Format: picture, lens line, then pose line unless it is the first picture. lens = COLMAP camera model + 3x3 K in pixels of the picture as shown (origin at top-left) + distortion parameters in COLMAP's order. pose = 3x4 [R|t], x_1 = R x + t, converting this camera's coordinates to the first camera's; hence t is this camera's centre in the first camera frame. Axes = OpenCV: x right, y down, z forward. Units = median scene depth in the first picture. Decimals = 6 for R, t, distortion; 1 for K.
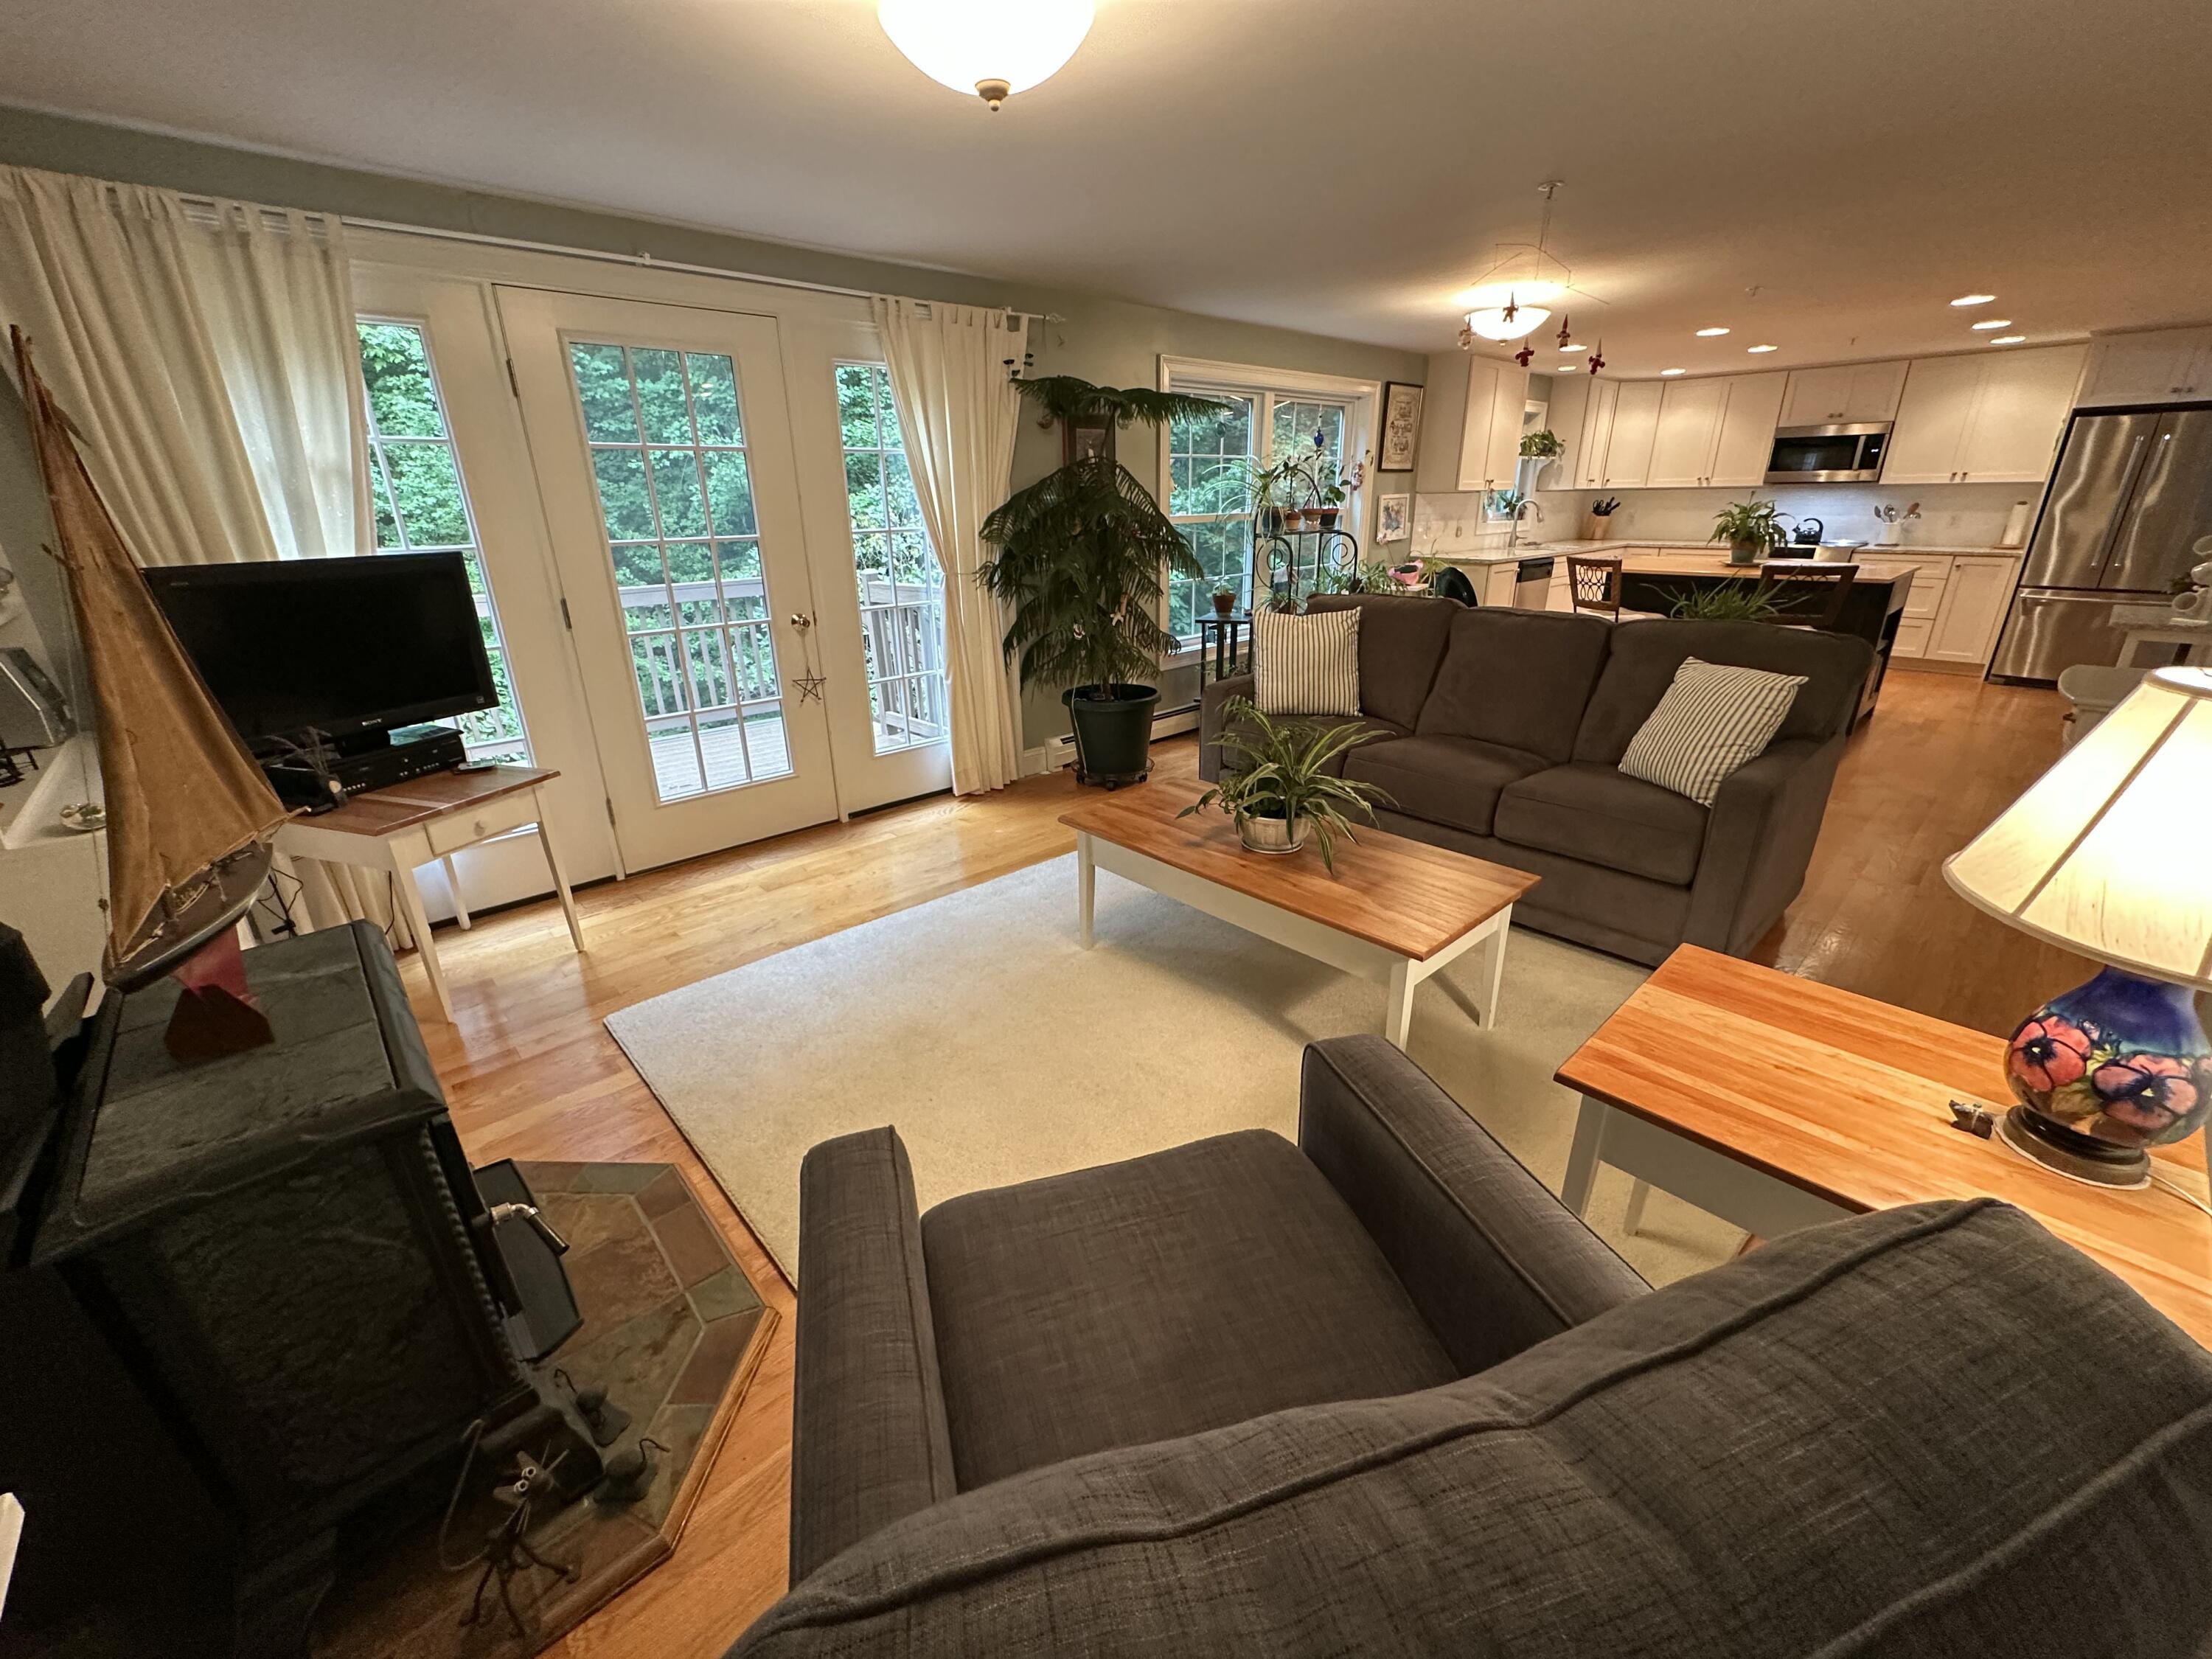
lens RADIAL K [[883.8, 0, 1100.2], [0, 883.8, 824.2], [0, 0, 1]] dist [-0.002331, -0.000089]
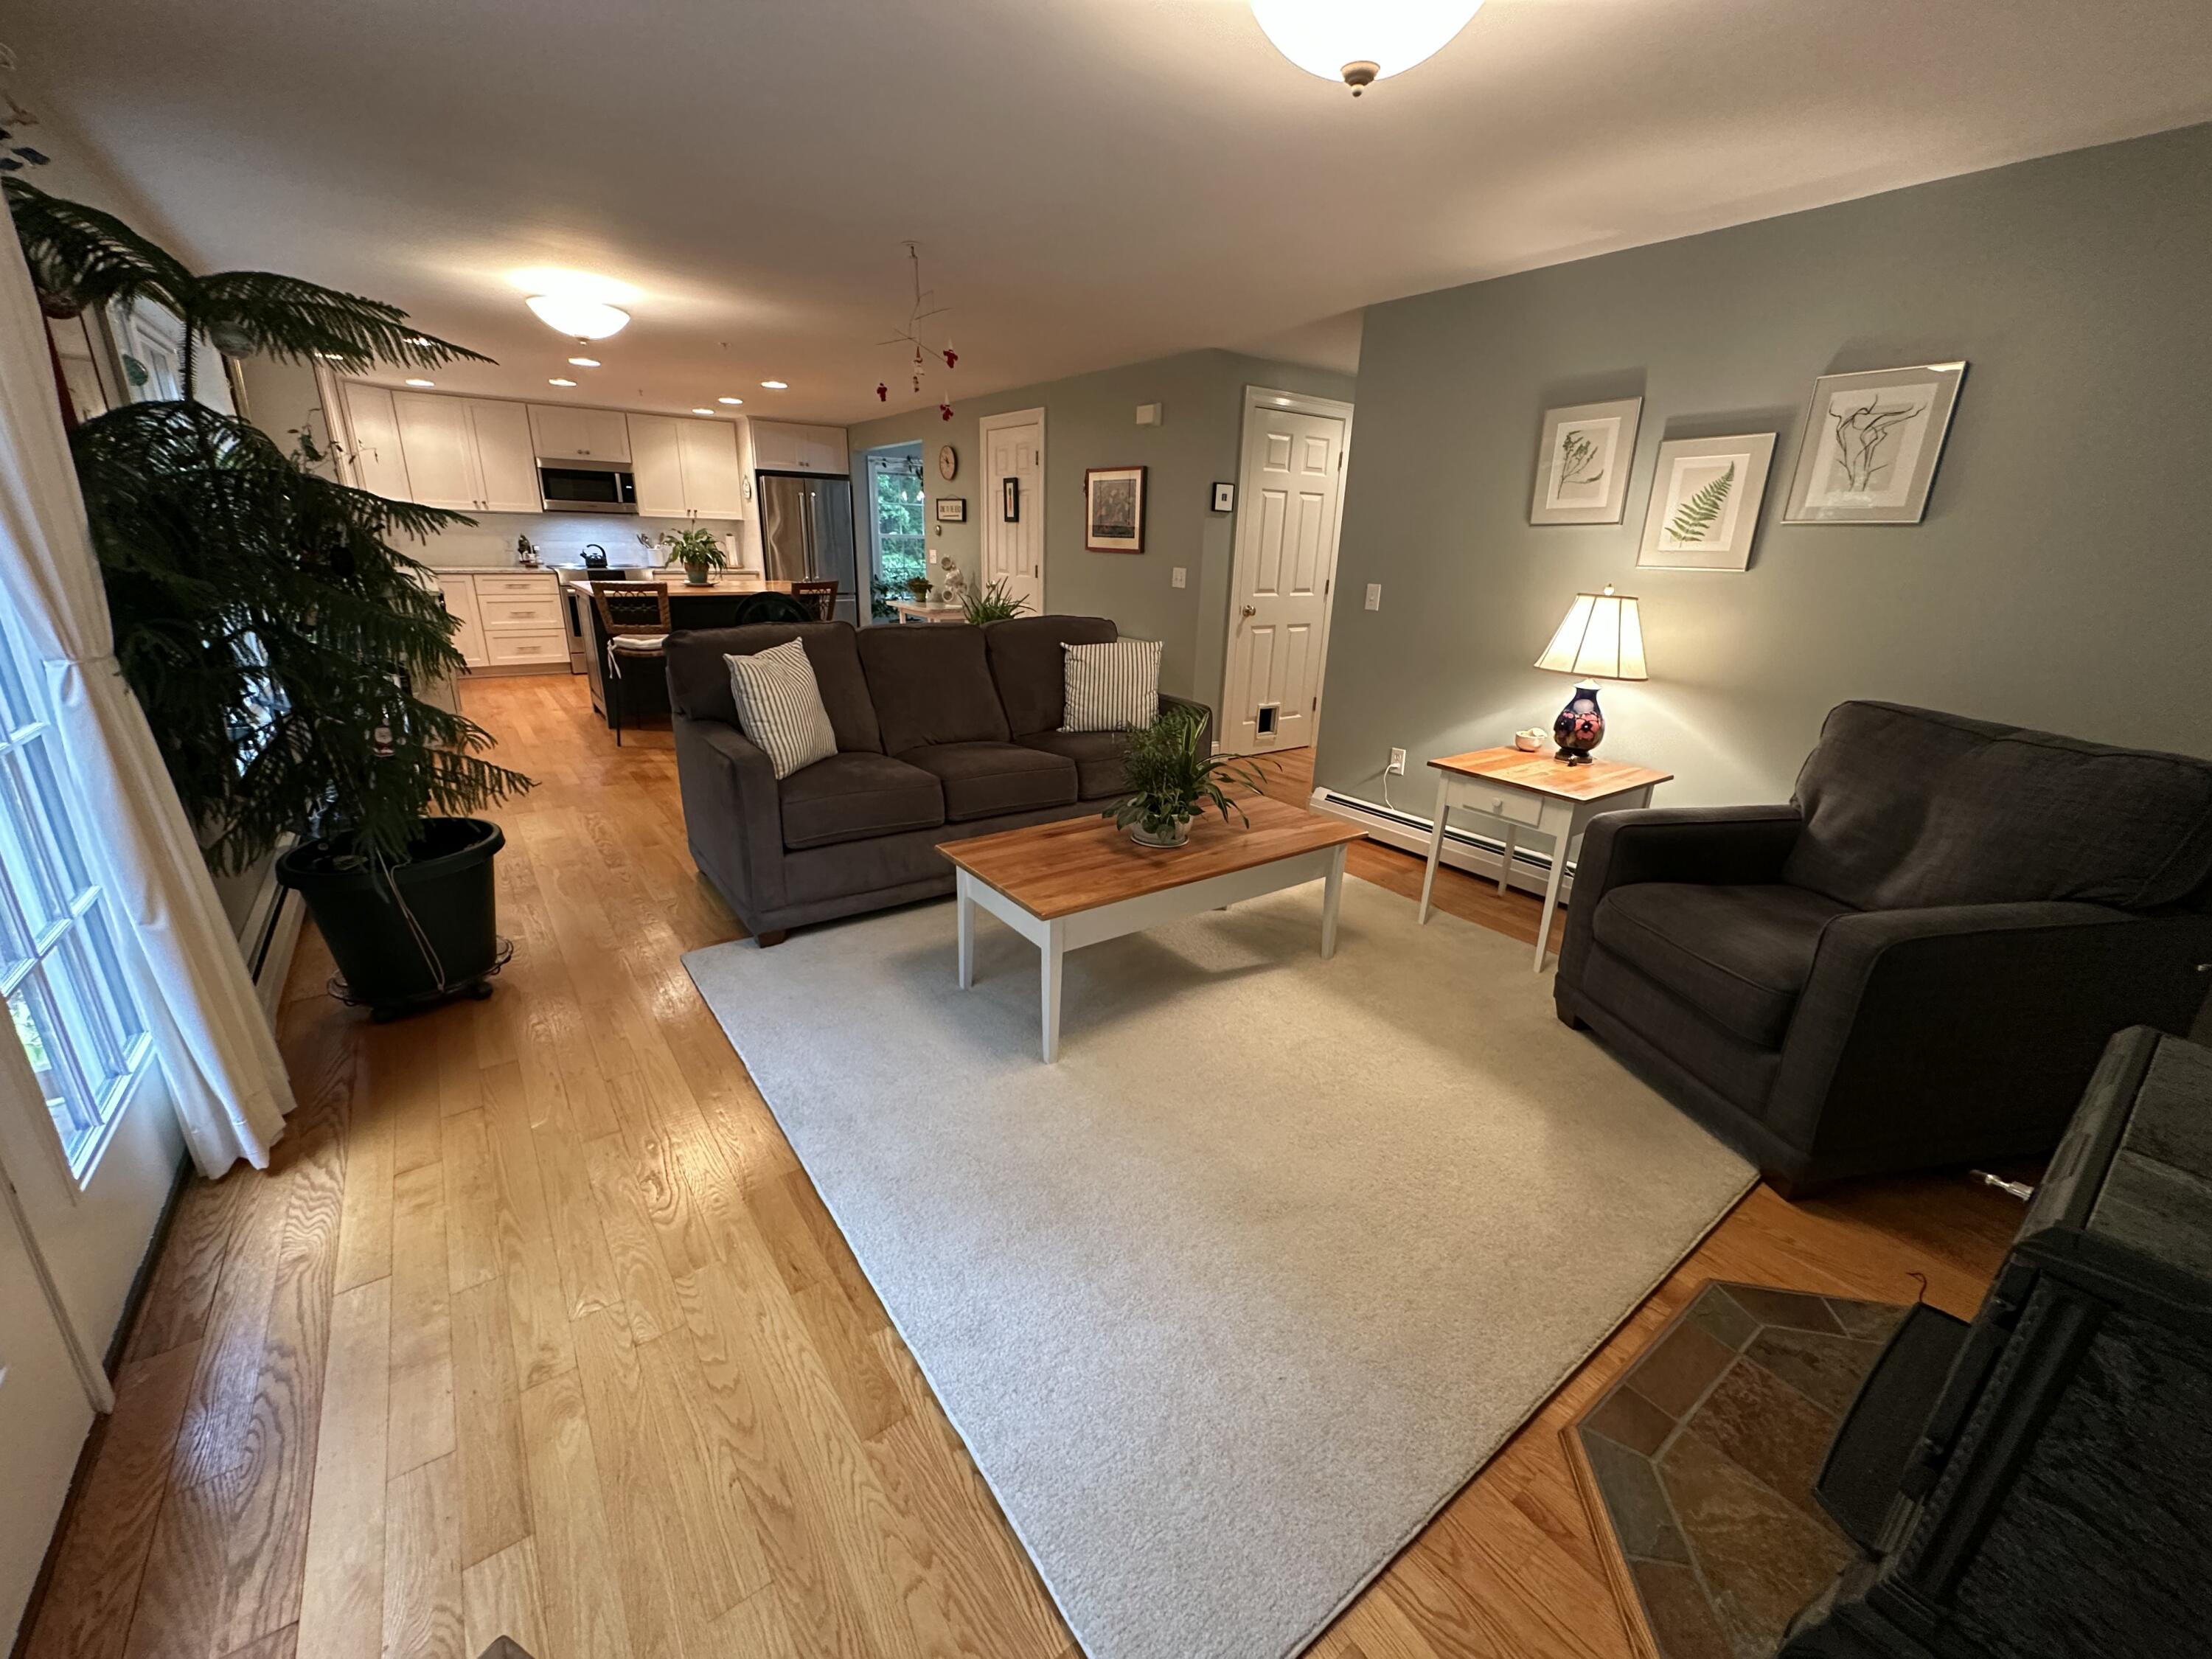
lens RADIAL K [[883.8, 0, 1109.6], [0, 883.8, 825.3], [0, 0, 1]] dist [-0.002331, -0.000089]
pose [[0.104805, -0.289661, 0.951374, -0.297789], [0.316677, 0.916566, 0.244177, -0.098858], [-0.942726, 0.275688, 0.187790, 0.306157]]
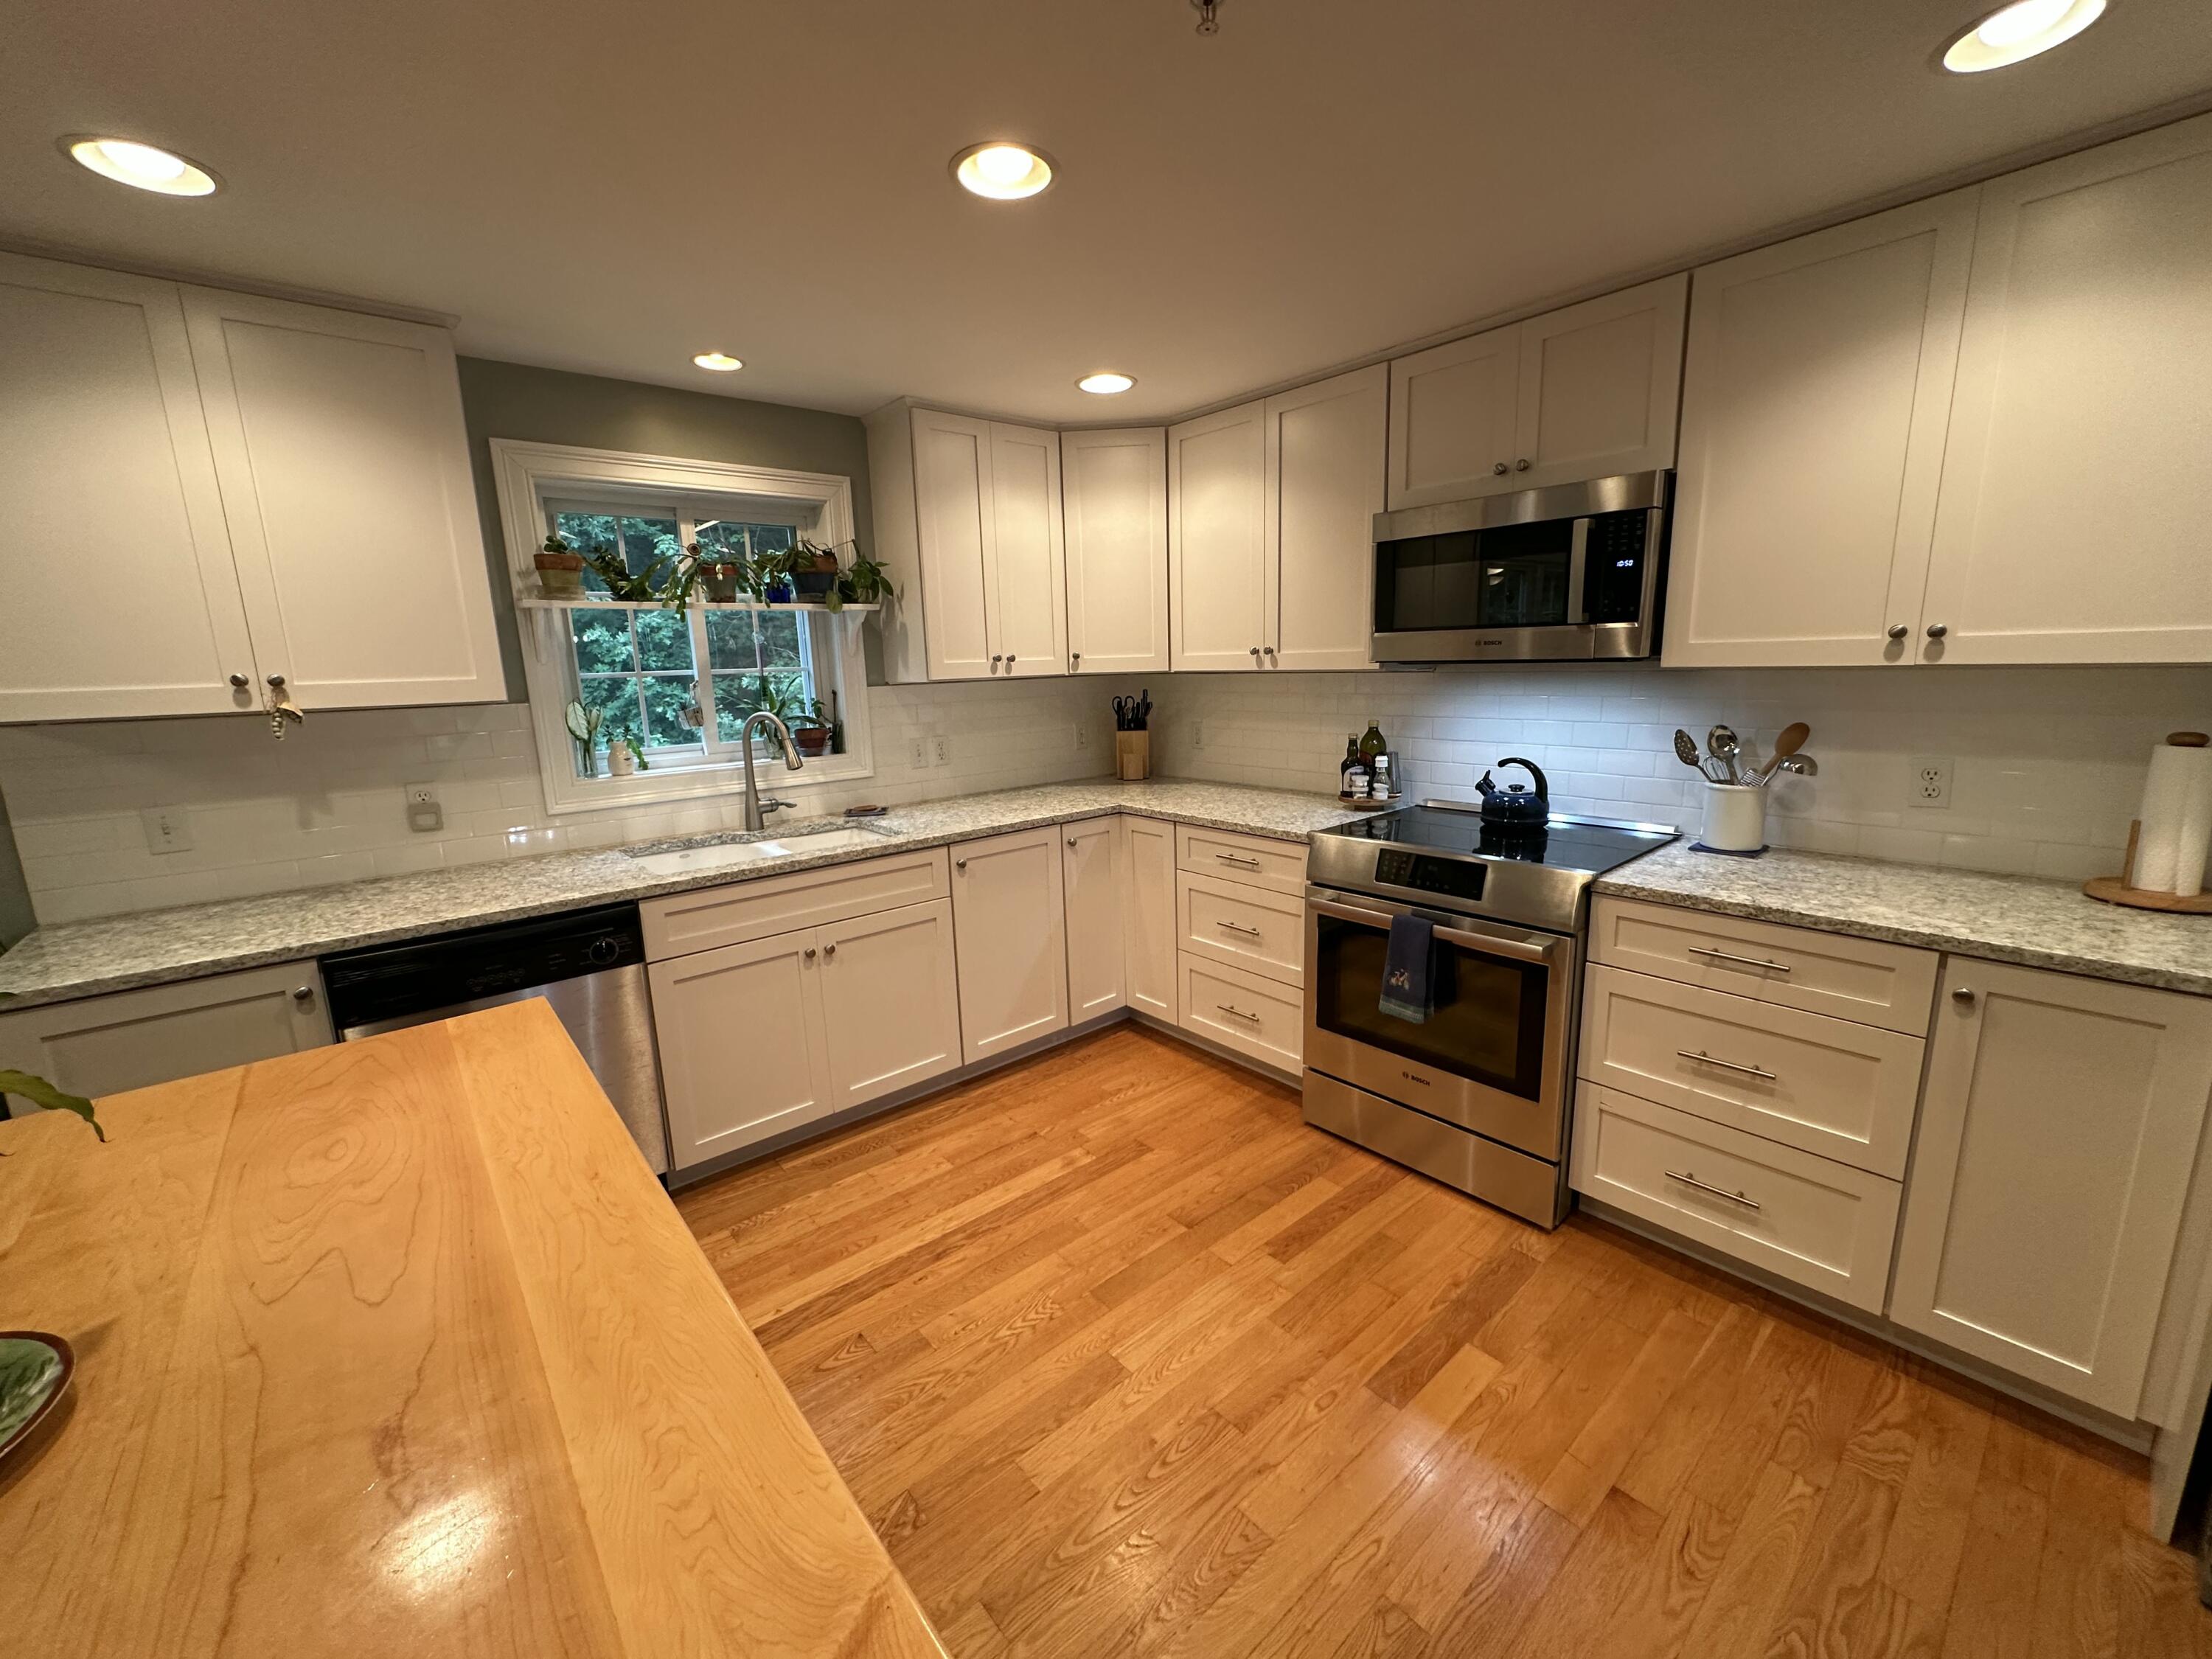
lens RADIAL K [[883.8, 0, 1111.6], [0, 883.8, 837.1], [0, 0, 1]] dist [-0.002331, -0.000089]
pose [[0.999317, -0.006363, -0.036394, 0.719129], [0.000762, 0.988400, -0.151871, -0.287281], [0.036938, 0.151740, 0.987730, 0.716765]]
